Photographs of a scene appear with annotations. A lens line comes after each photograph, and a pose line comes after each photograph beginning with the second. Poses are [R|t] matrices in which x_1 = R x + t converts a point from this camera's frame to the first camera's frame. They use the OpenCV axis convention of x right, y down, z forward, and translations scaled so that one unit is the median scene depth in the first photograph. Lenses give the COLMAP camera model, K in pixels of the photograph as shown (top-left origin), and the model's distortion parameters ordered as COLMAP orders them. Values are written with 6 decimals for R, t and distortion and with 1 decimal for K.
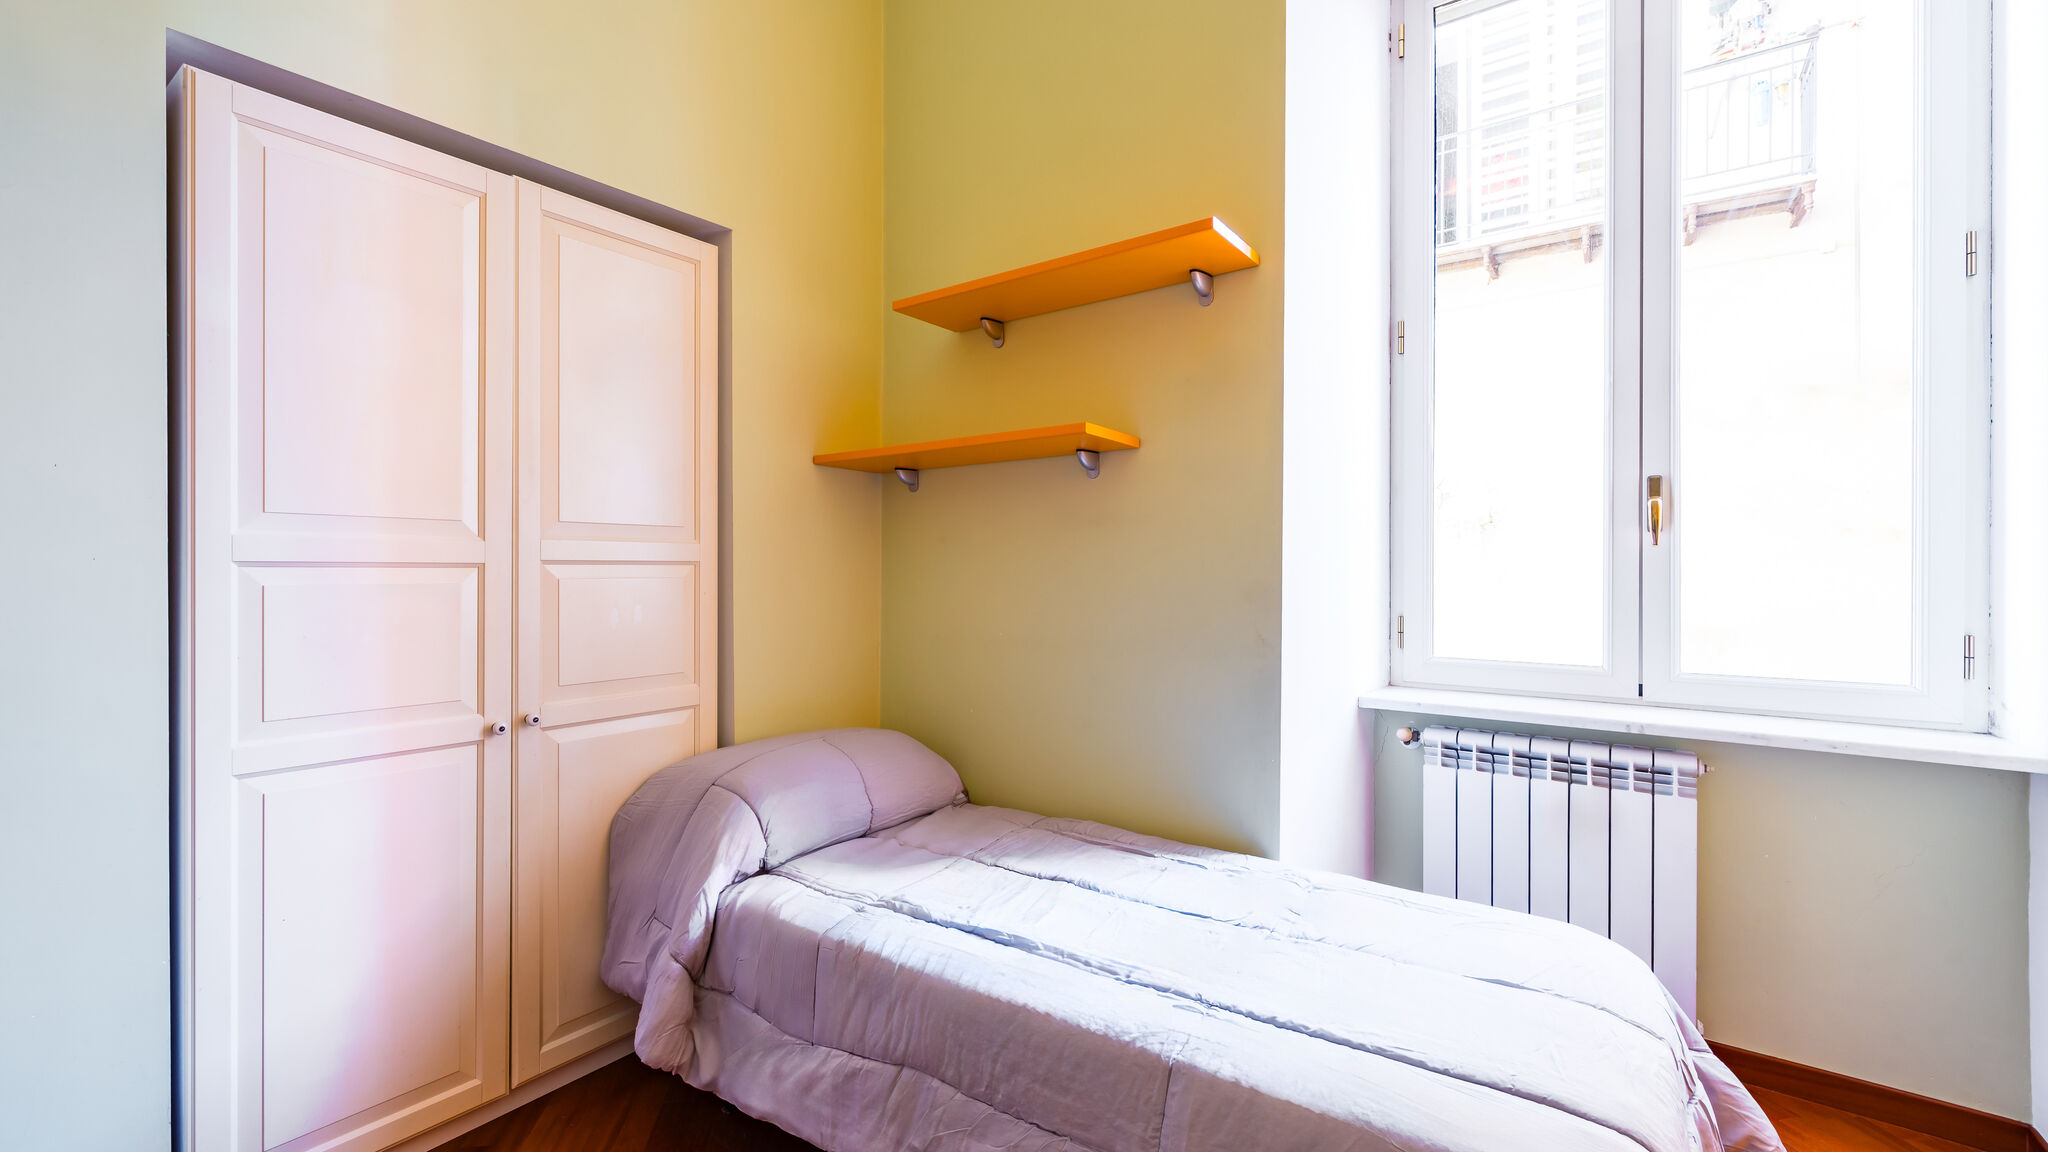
lens RADIAL K [[841.2, 0, 1012.0], [0, 841.2, 570.0], [0, 0, 1]] dist [0.001612, 0.000114]
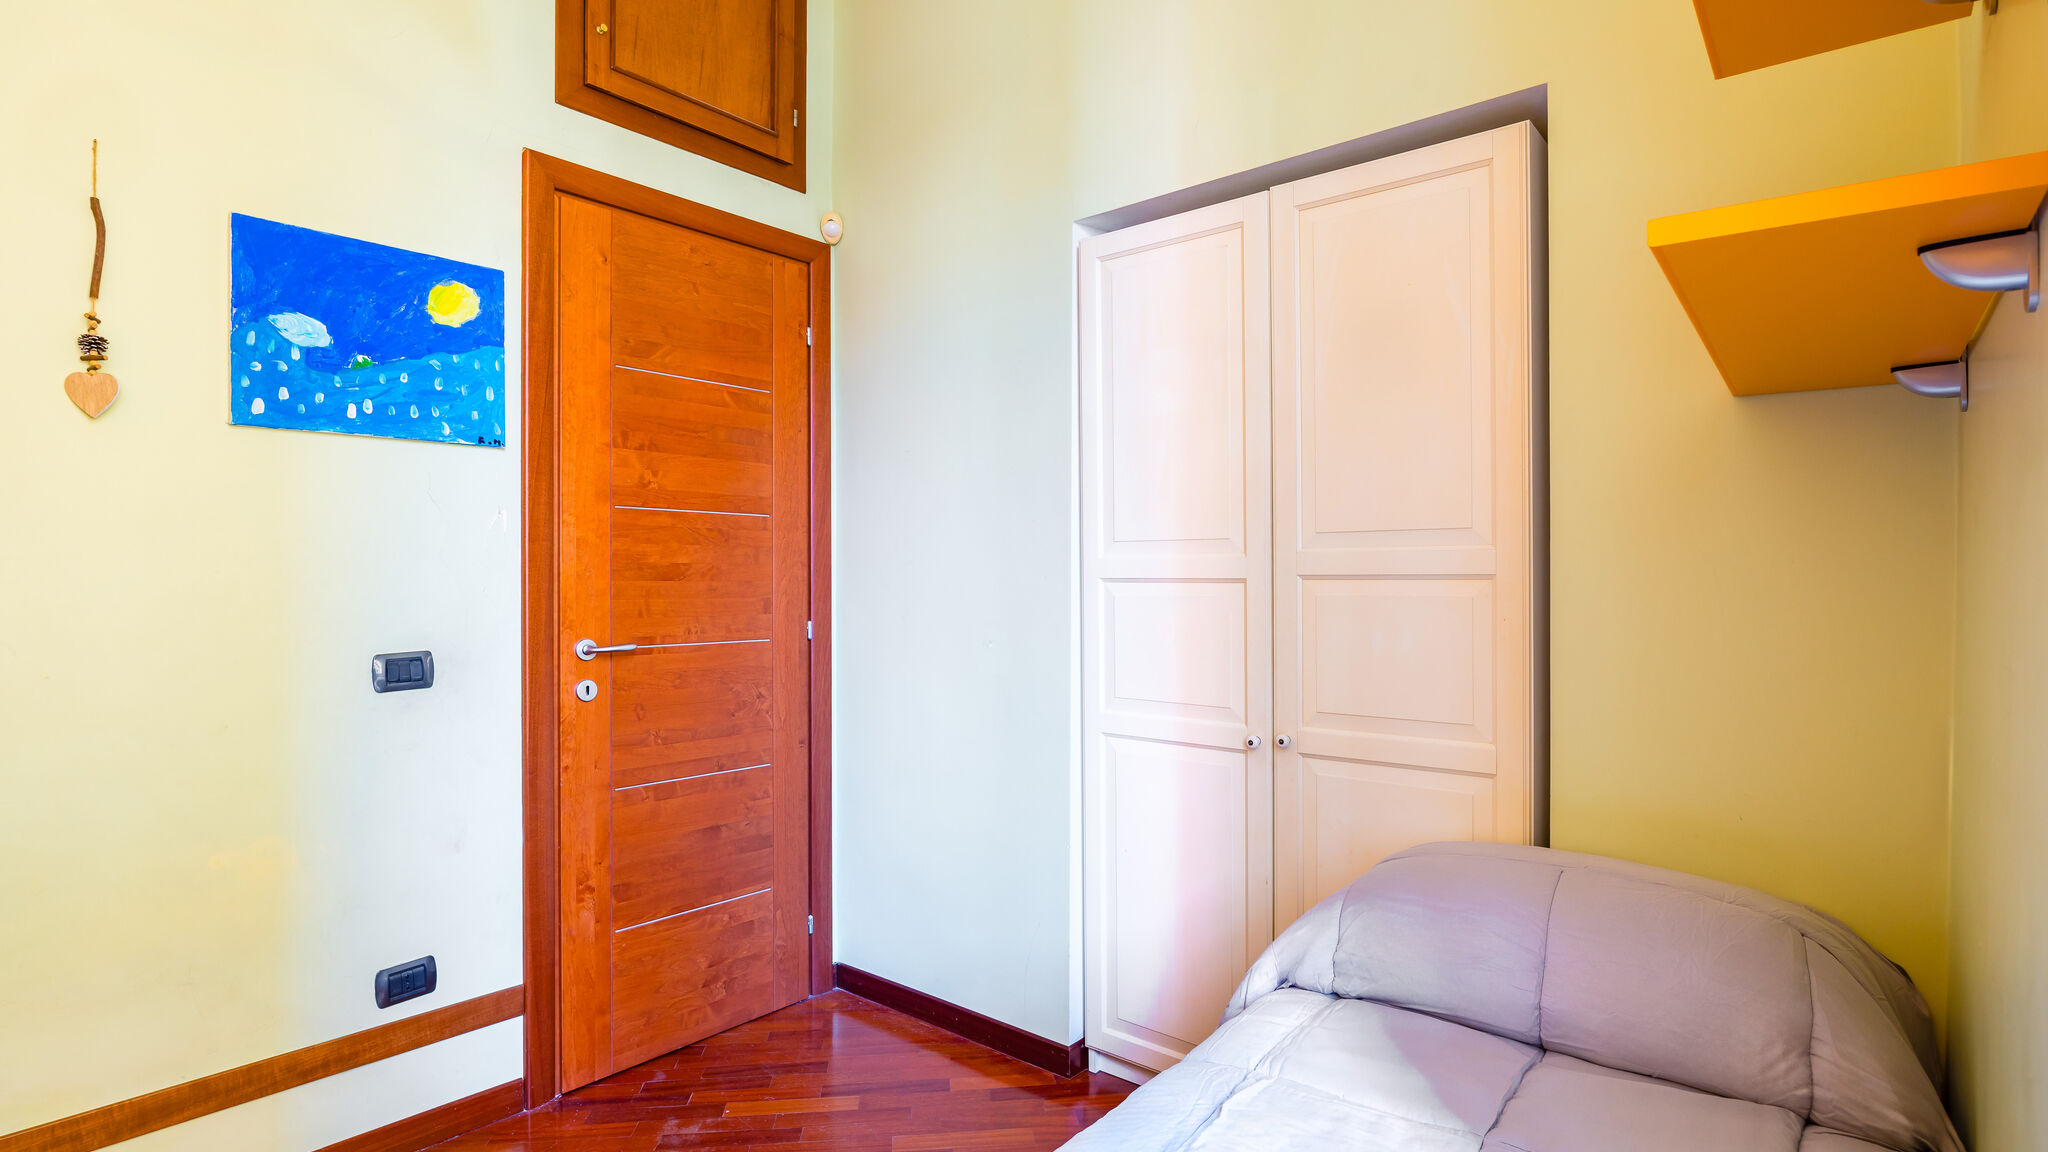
lens RADIAL K [[1027.4, 0, 1024.5], [0, 1027.4, 568.2], [0, 0, 1]] dist [-0.004057, -0.000244]
pose [[-0.050534, -0.010489, -0.998667, 0.551969], [-0.002842, 0.999942, -0.010359, -0.006085], [0.998718, 0.002315, -0.050561, 0.682506]]
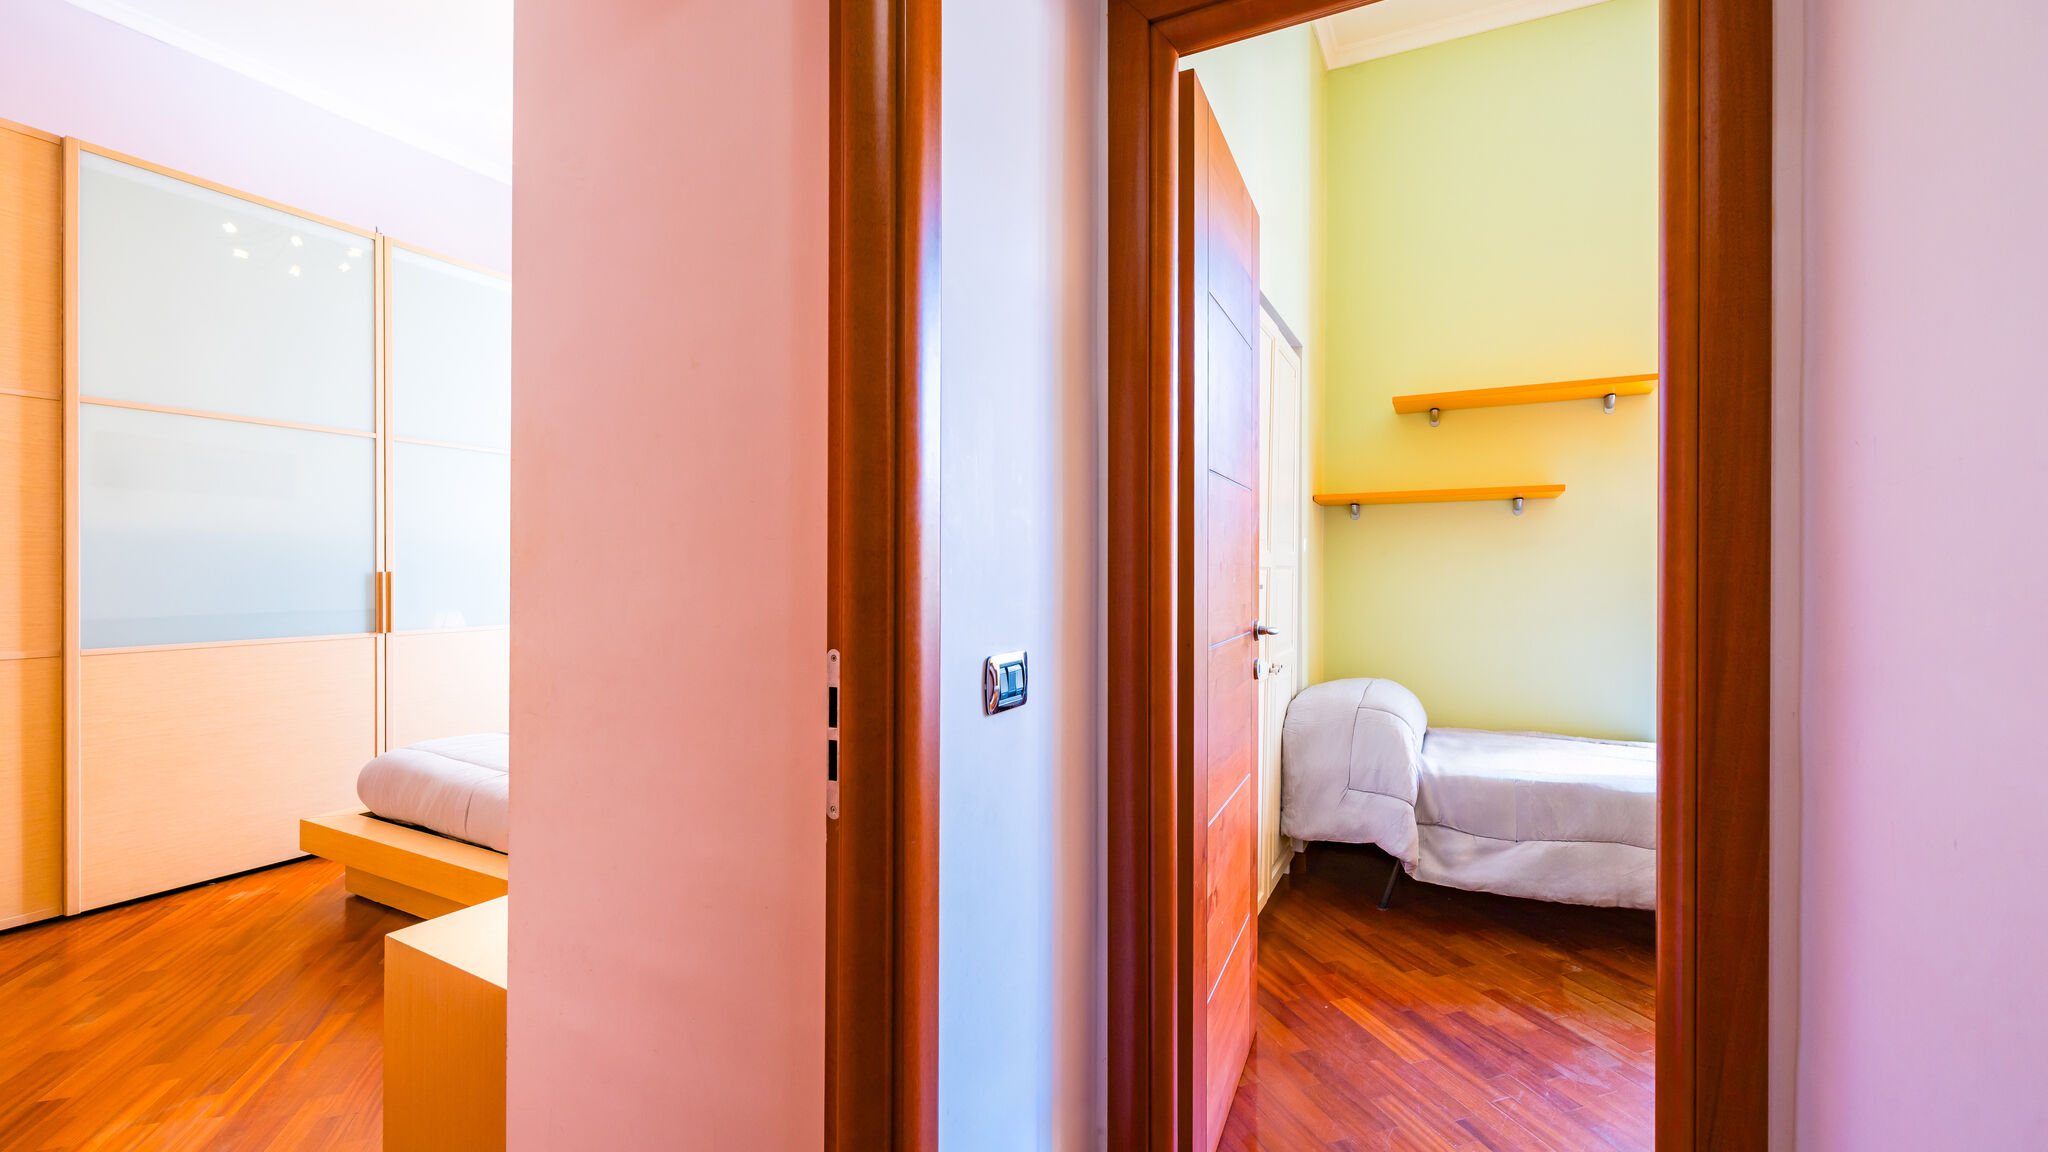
lens RADIAL K [[841.2, 0, 1036.4], [0, 841.2, 572.3], [0, 0, 1]] dist [0.001612, 0.000114]
pose [[0.987967, 0.003643, 0.154625, -1.195898], [-0.004140, 0.999987, 0.002893, -0.004854], [-0.154612, -0.003499, 0.987969, -0.484059]]
